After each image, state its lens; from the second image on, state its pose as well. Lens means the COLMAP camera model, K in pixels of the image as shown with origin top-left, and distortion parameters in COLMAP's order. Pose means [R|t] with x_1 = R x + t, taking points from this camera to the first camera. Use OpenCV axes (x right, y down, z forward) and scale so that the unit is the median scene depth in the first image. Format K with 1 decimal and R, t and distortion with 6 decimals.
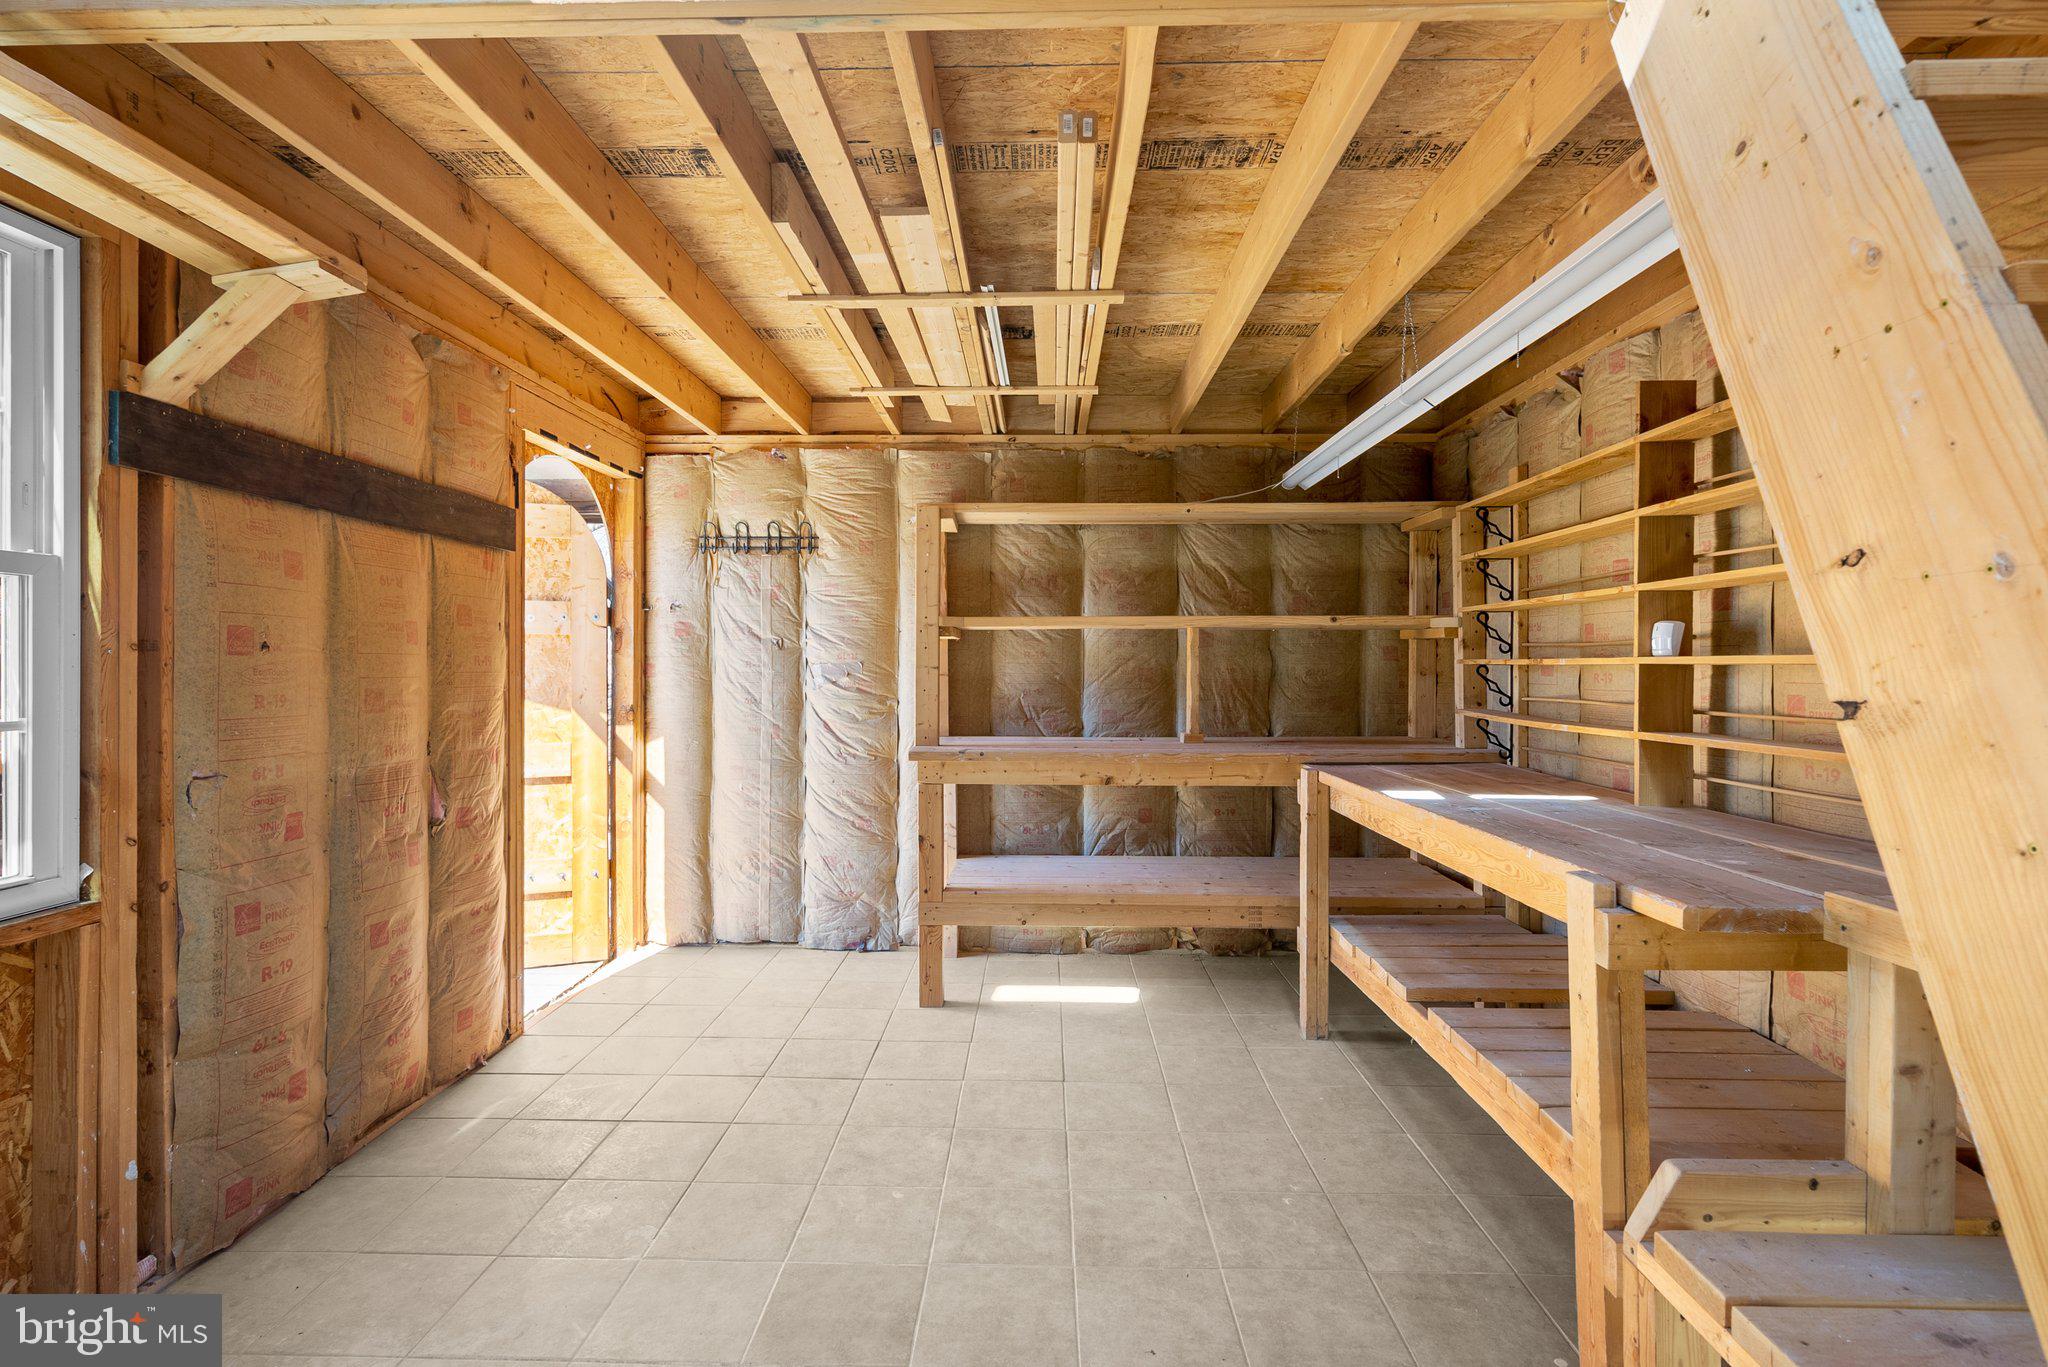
lens RADIAL K [[988.1, 0, 1025.3], [0, 988.1, 681.8], [0, 0, 1]] dist [-0.004598, 0.012217]
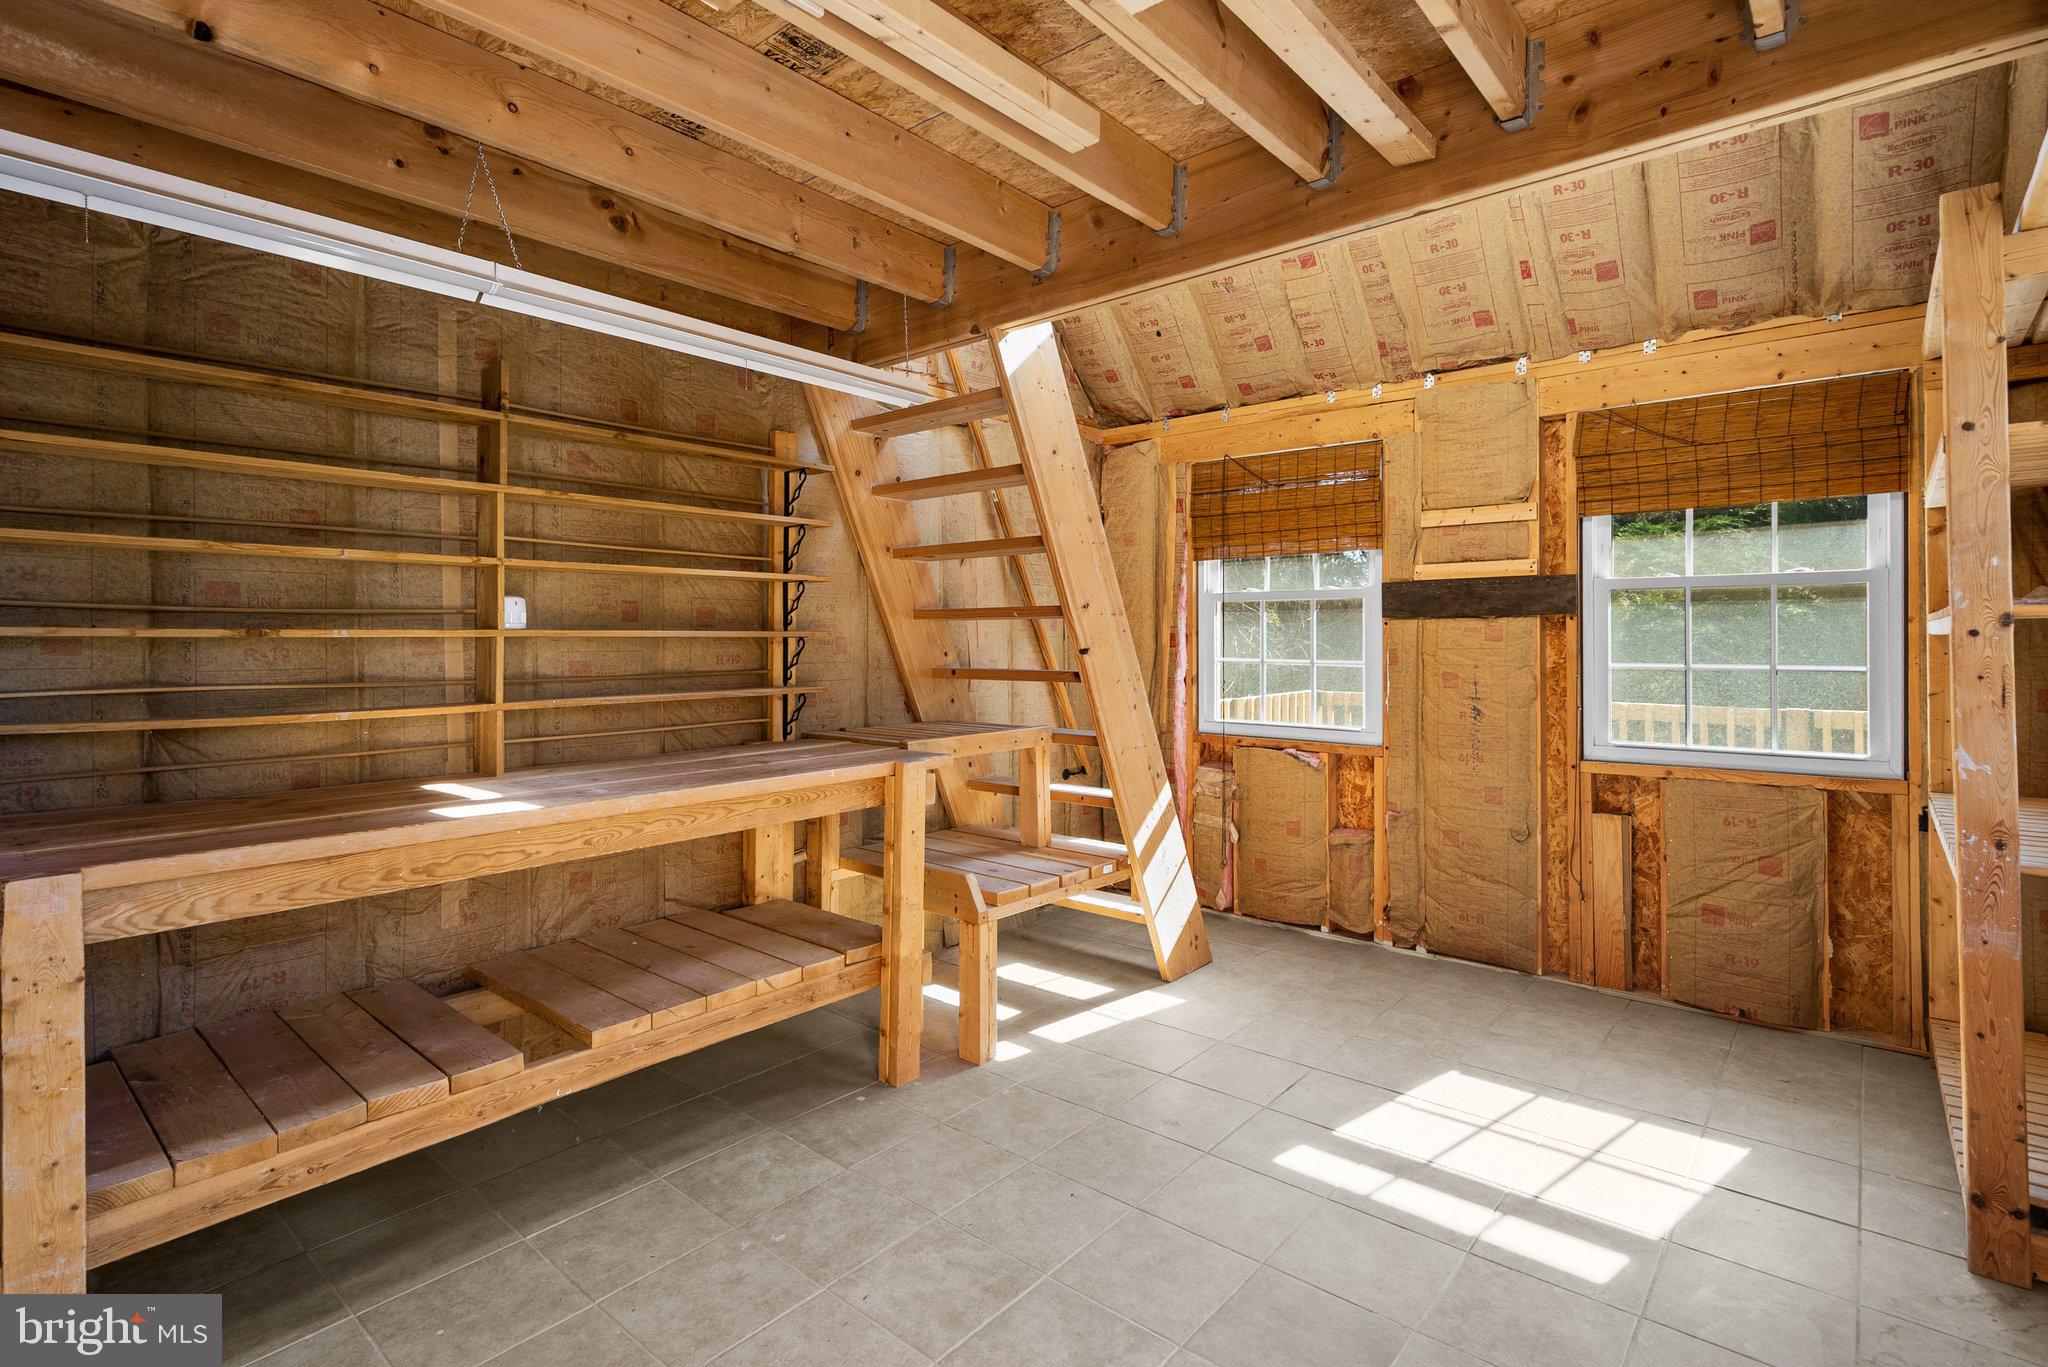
lens RADIAL K [[985.6, 0, 1029.0], [0, 985.6, 644.1], [0, 0, 1]] dist [0.003206, 0.000426]
pose [[-0.772239, -0.002949, 0.635325, -0.307391], [0.010133, 0.999805, 0.016957, -0.014896], [-0.635251, 0.019532, -0.772059, 0.995934]]
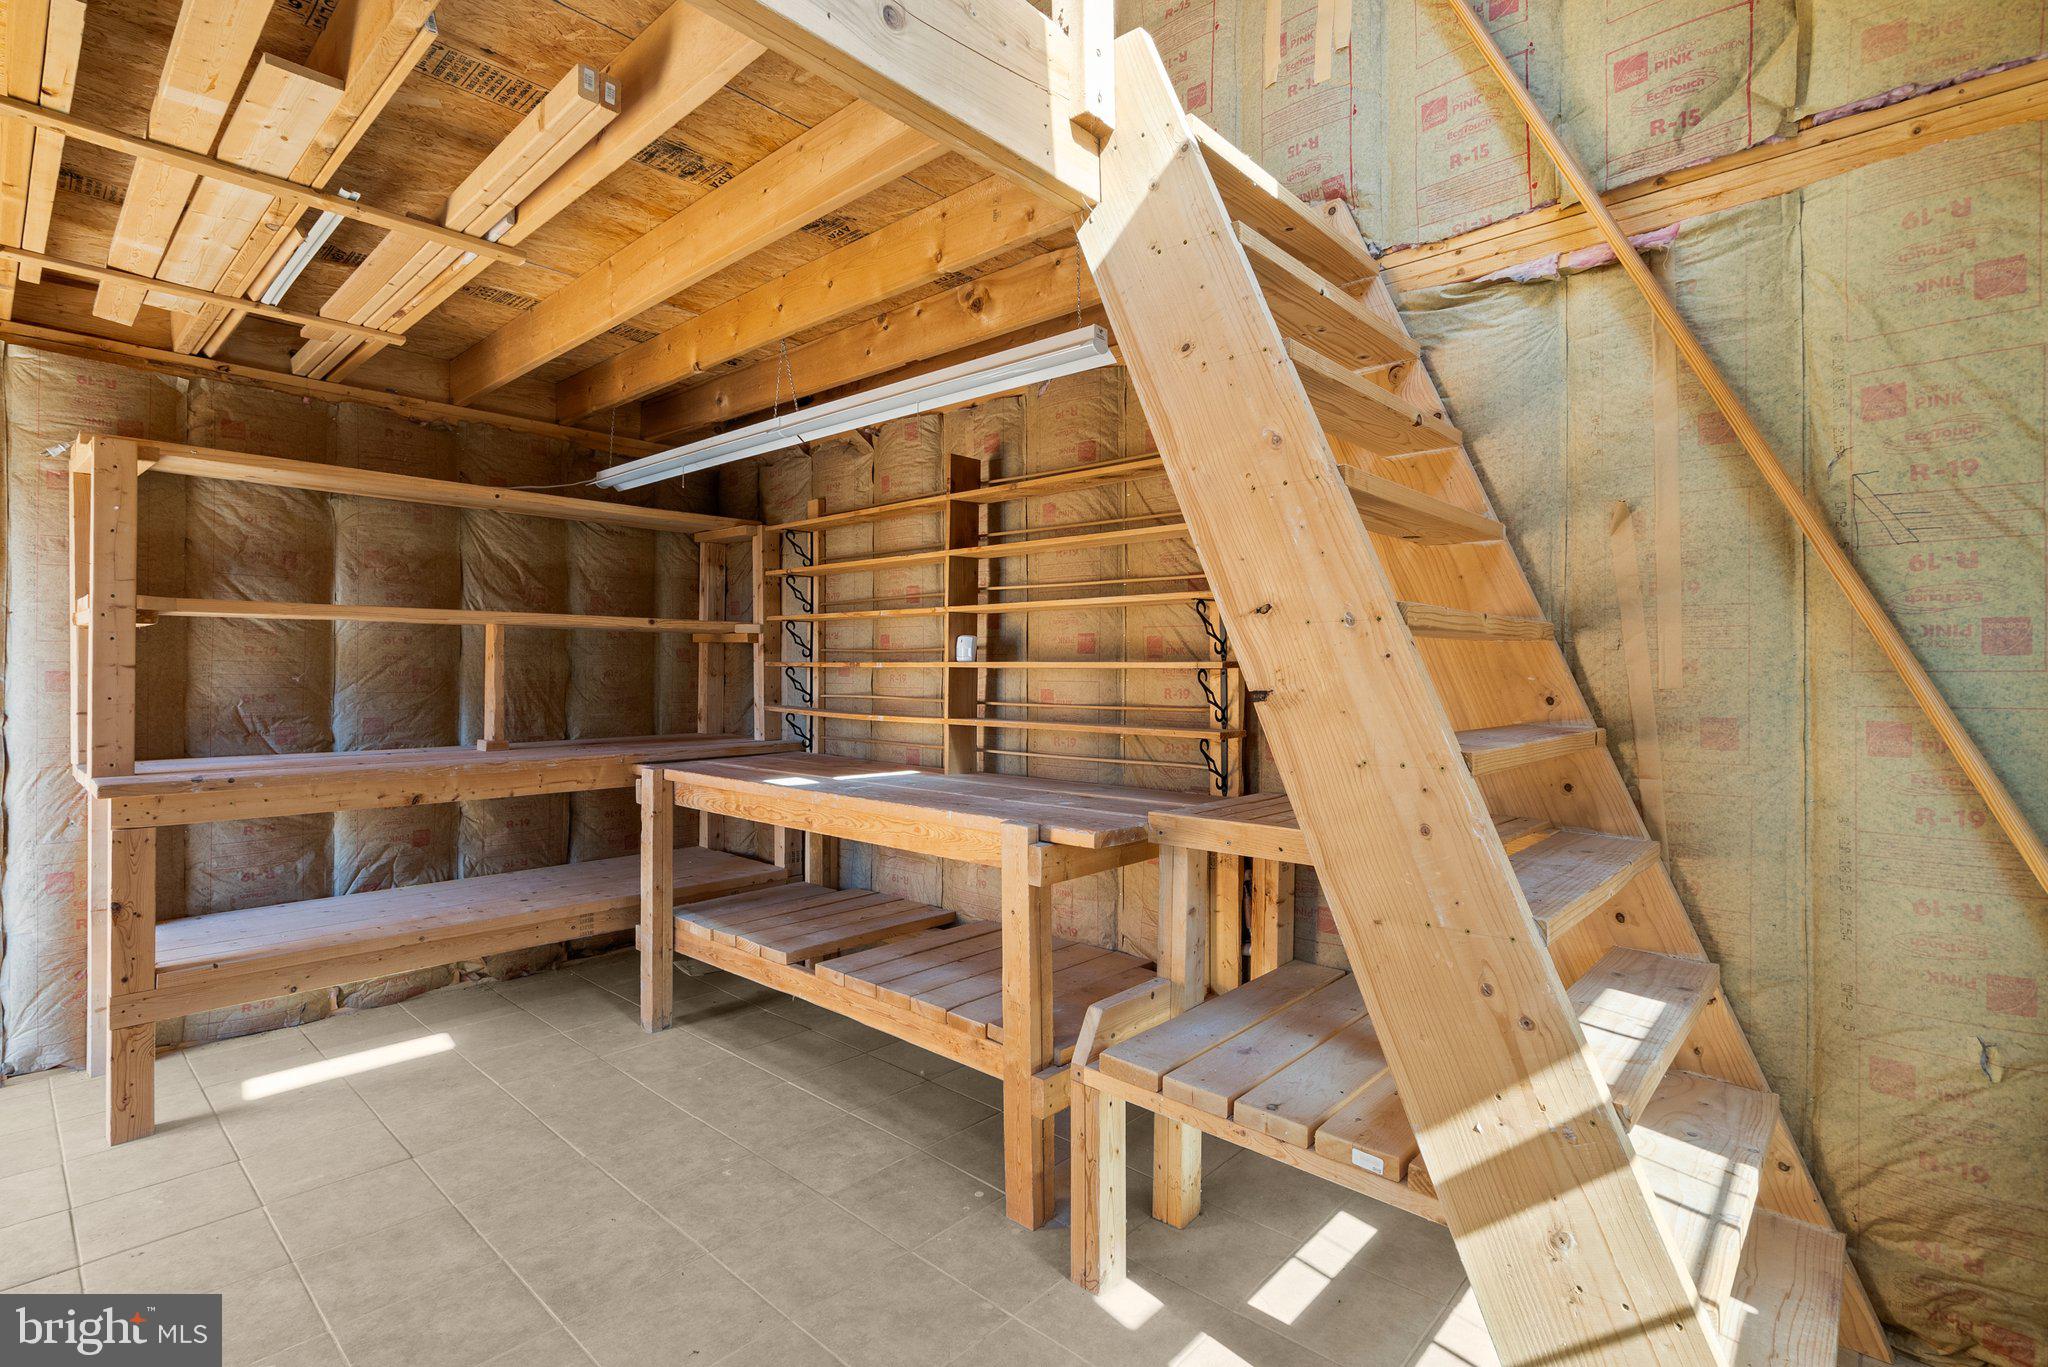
lens RADIAL K [[956.8, 0, 1024.0], [0, 956.8, 683.5], [0, 0, 1]] dist [-0.000428, 0.000822]
pose [[0.659663, -0.007551, 0.751523, -0.189558], [0.006464, 0.999970, 0.004374, -0.000920], [-0.751533, 0.001973, 0.659692, 0.054675]]
